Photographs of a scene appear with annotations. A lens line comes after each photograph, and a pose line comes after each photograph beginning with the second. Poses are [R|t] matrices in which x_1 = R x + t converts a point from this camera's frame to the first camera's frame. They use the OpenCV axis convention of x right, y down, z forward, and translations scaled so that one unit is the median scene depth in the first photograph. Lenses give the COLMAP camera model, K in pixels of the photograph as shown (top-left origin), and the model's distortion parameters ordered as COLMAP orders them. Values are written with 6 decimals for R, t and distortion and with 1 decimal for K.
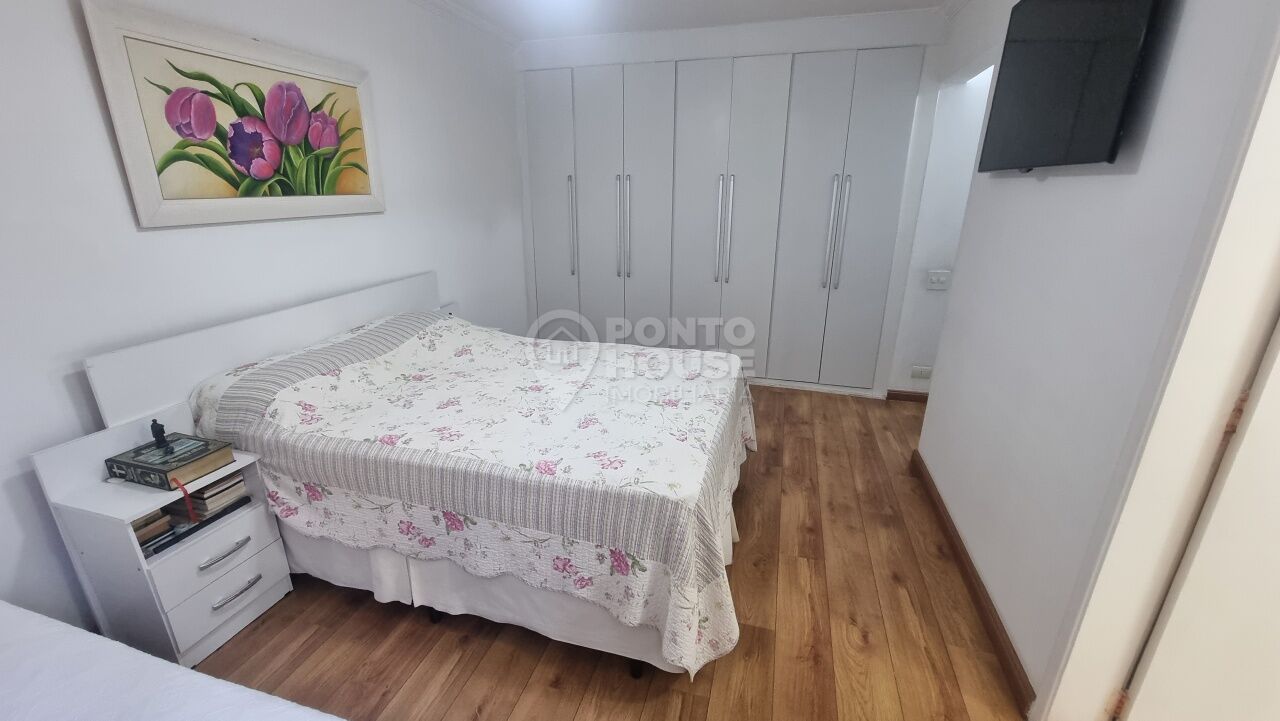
lens RADIAL K [[525.9, 0, 633.2], [0, 525.9, 362.8], [0, 0, 1]] dist [-0.004524, 0.000624]
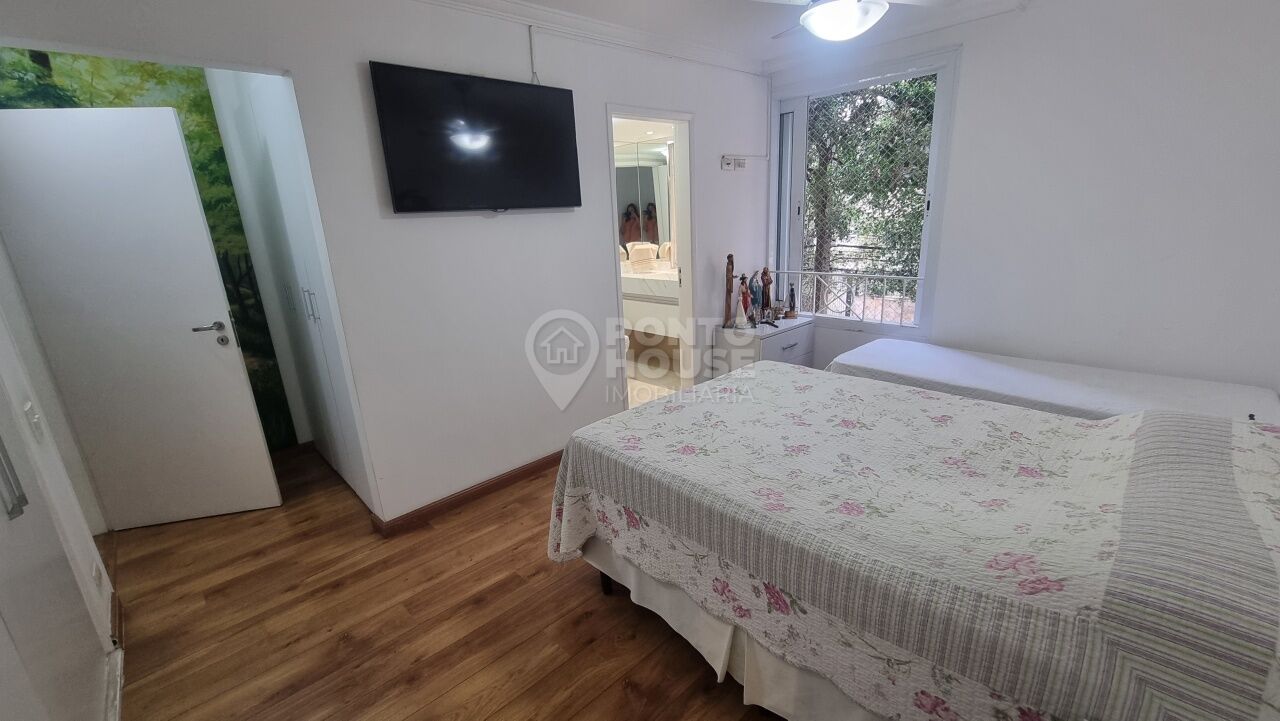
lens RADIAL K [[525.9, 0, 625.6], [0, 525.9, 378.2], [0, 0, 1]] dist [-0.004524, 0.000624]
pose [[-0.856643, -0.113857, 0.503189, -0.297841], [0.203543, 0.821637, 0.532431, -0.570662], [-0.474060, 0.558524, -0.680675, 1.726002]]
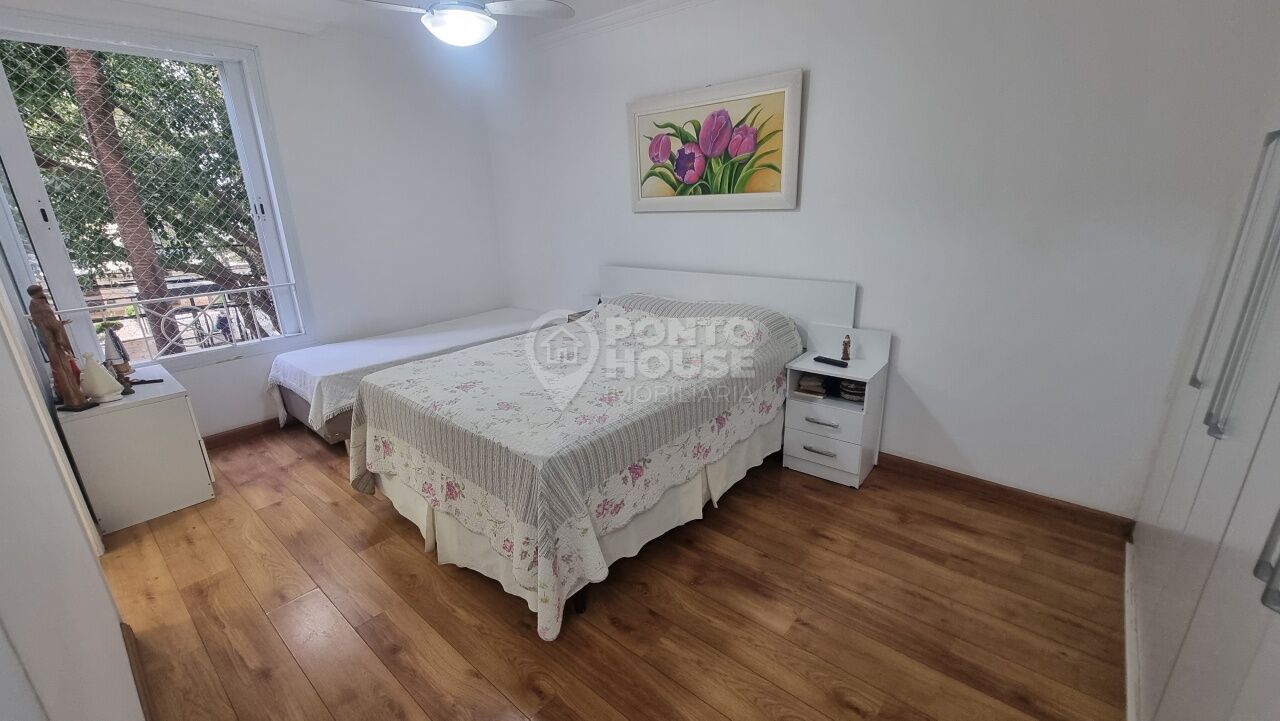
lens RADIAL K [[525.9, 0, 634.0], [0, 525.9, 364.4], [0, 0, 1]] dist [-0.004524, 0.000624]
pose [[-0.420890, 0.285293, -0.861080, 0.782775], [-0.257923, 0.872437, 0.415127, -0.470026], [0.869671, 0.396815, -0.293616, 1.469377]]
